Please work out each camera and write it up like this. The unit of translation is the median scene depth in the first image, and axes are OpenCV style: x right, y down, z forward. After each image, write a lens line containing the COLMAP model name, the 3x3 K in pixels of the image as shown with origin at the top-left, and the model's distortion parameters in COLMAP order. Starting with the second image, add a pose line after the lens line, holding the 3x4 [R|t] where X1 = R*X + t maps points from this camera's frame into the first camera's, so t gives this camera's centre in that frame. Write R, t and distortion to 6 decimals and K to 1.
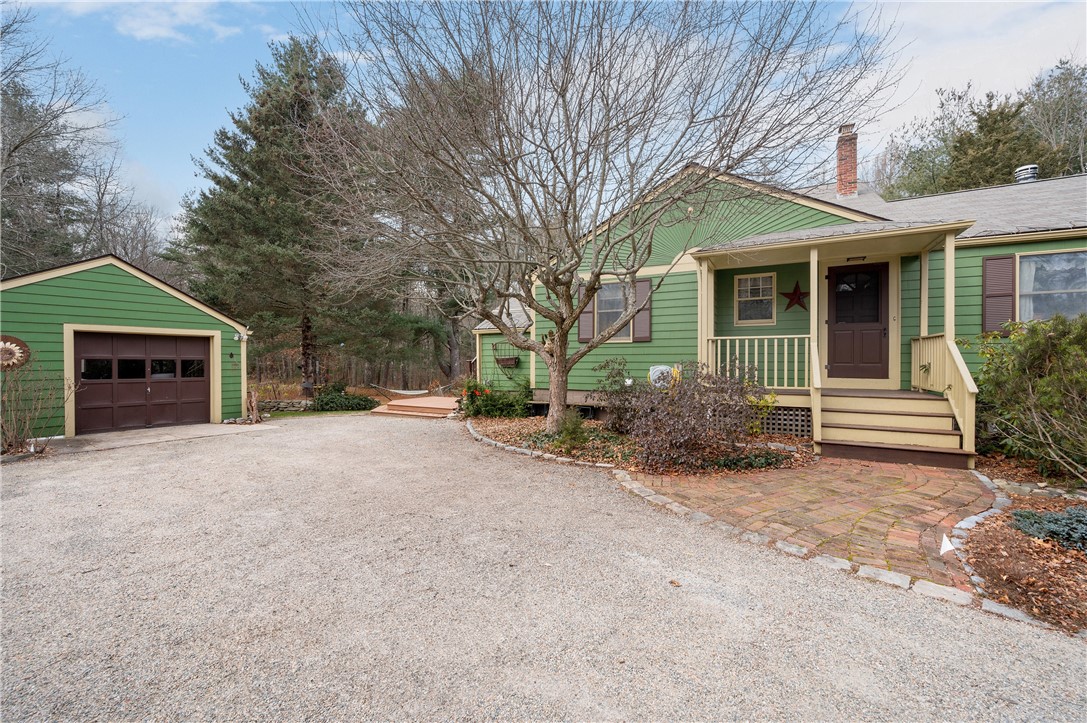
lens RADIAL K [[448.4, 0, 536.7], [0, 448.4, 374.5], [0, 0, 1]] dist [-0.005108, -0.000128]
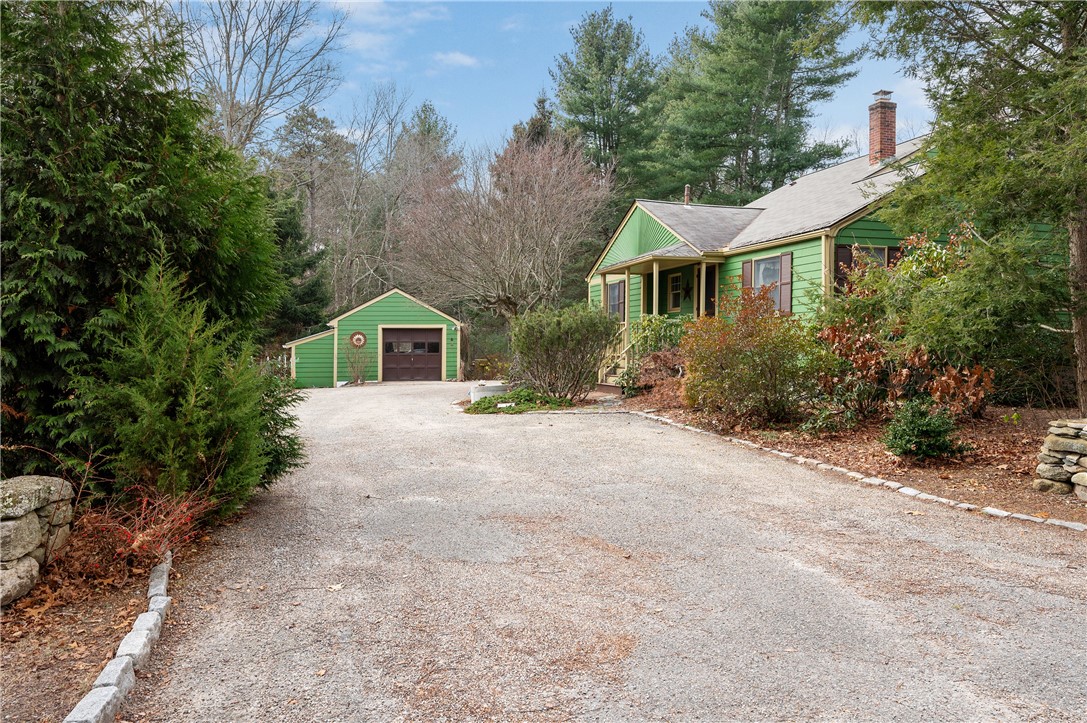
lens RADIAL K [[826.3, 0, 541.3], [0, 826.3, 360.5], [0, 0, 1]] dist [-0.007596, 0.002756]
pose [[0.710350, 0.003103, -0.703842, 1.869594], [-0.012140, 0.999896, -0.007845, 0.059989], [0.703744, 0.014117, 0.710314, -1.007544]]
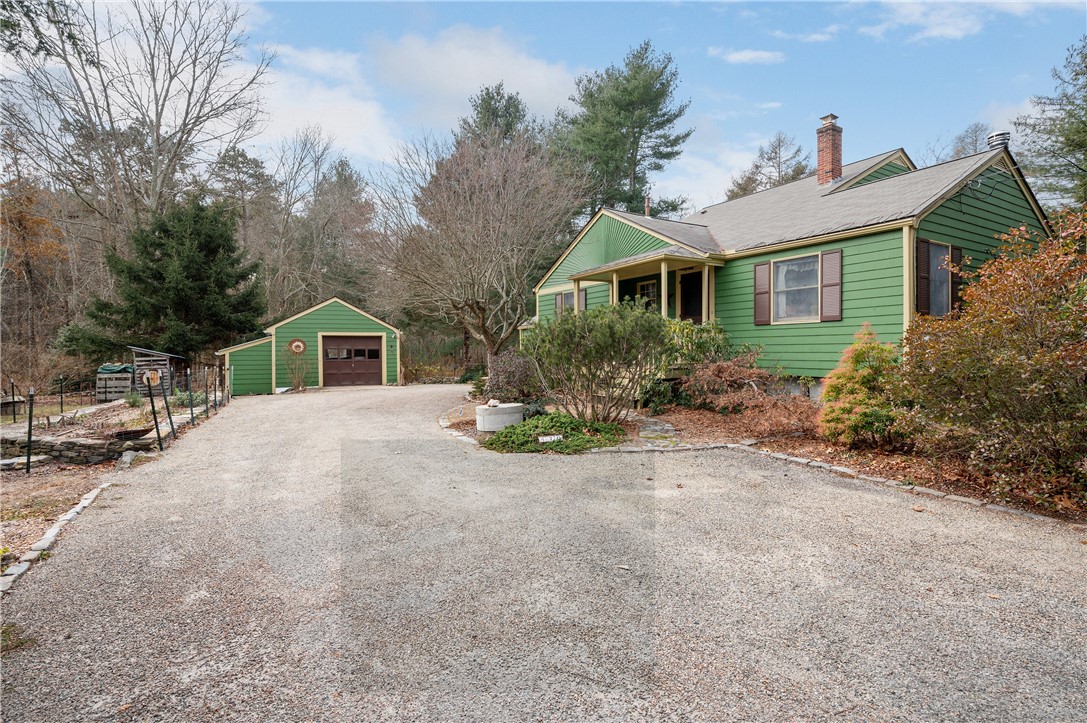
lens RADIAL K [[527.3, 0, 545.7], [0, 527.3, 377.2], [0, 0, 1]] dist [-0.001612, -0.001825]
pose [[0.859836, 0.016043, -0.510318, 0.997347], [-0.004781, 0.999715, 0.023373, 0.029702], [0.510548, -0.017658, 0.859668, -0.514830]]
